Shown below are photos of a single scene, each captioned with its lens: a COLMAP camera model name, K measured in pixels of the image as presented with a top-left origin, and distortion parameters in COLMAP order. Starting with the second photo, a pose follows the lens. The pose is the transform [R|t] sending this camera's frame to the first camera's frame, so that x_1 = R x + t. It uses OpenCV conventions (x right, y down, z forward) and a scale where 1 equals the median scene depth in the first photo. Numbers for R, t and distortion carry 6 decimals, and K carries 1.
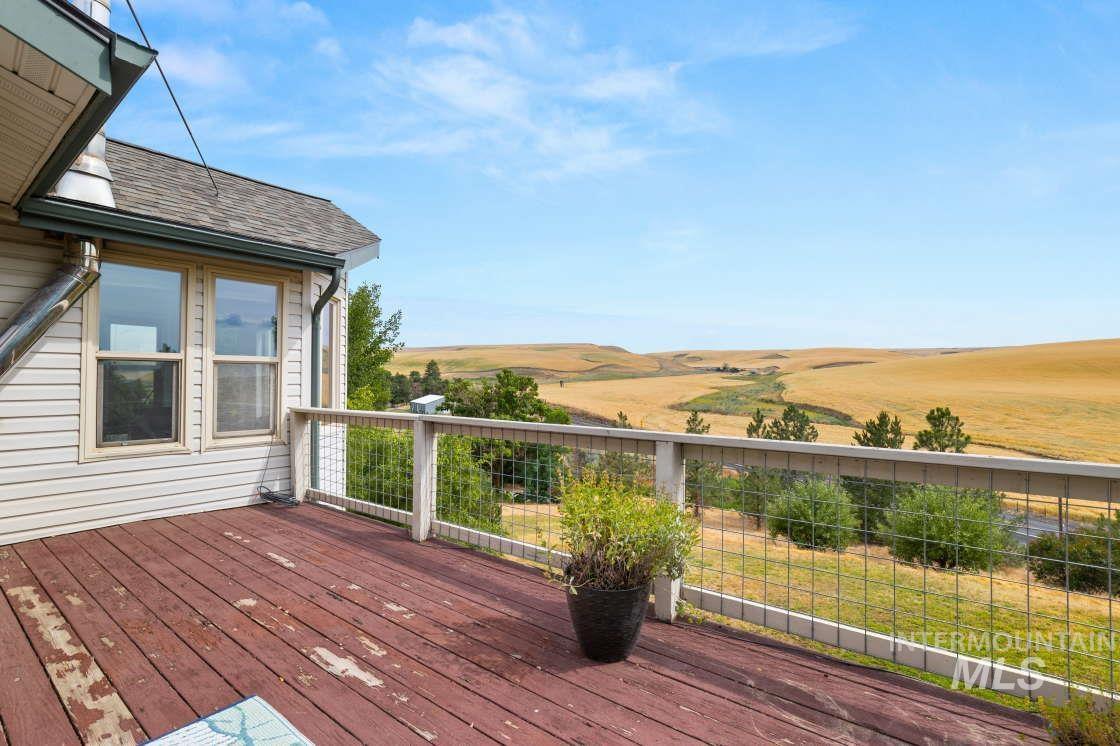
lens RADIAL K [[510.5, 0, 555.1], [0, 510.5, 370.1], [0, 0, 1]] dist [0.000452, -0.000016]
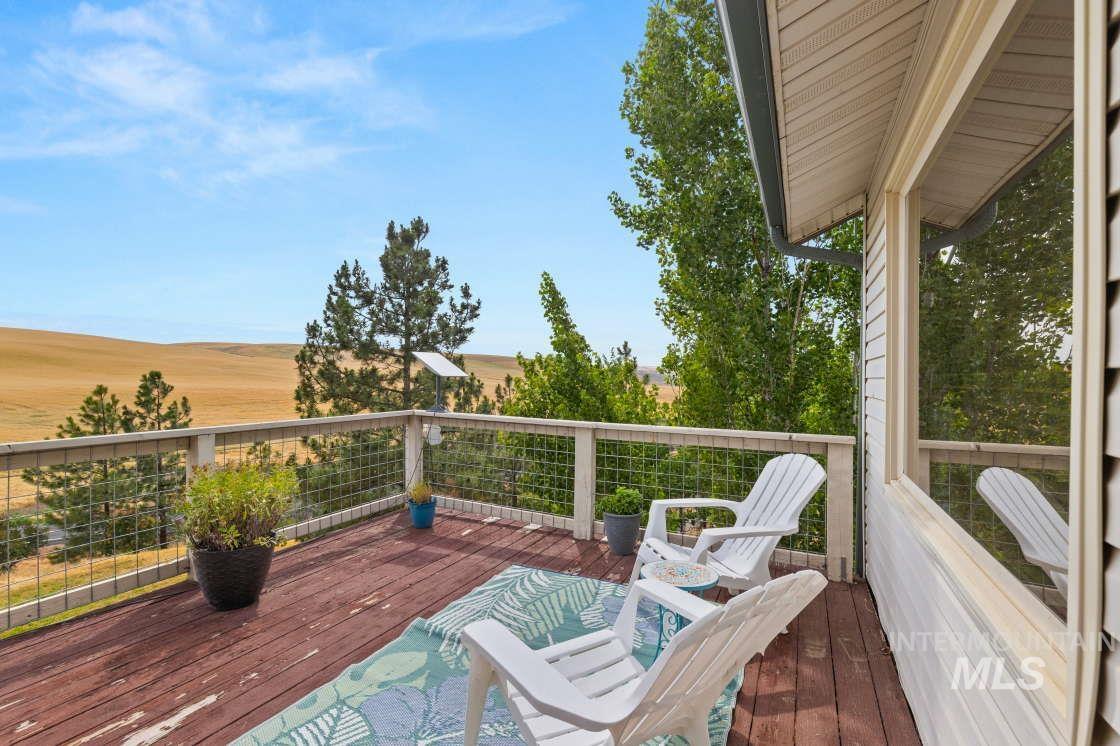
lens RADIAL K [[510.5, 0, 559.1], [0, 510.5, 376.6], [0, 0, 1]] dist [0.000452, -0.000016]
pose [[-0.204975, -0.000569, 0.978767, -0.996087], [-0.026837, 0.999627, -0.005039, -0.015496], [-0.978399, -0.027300, -0.204913, 0.384601]]
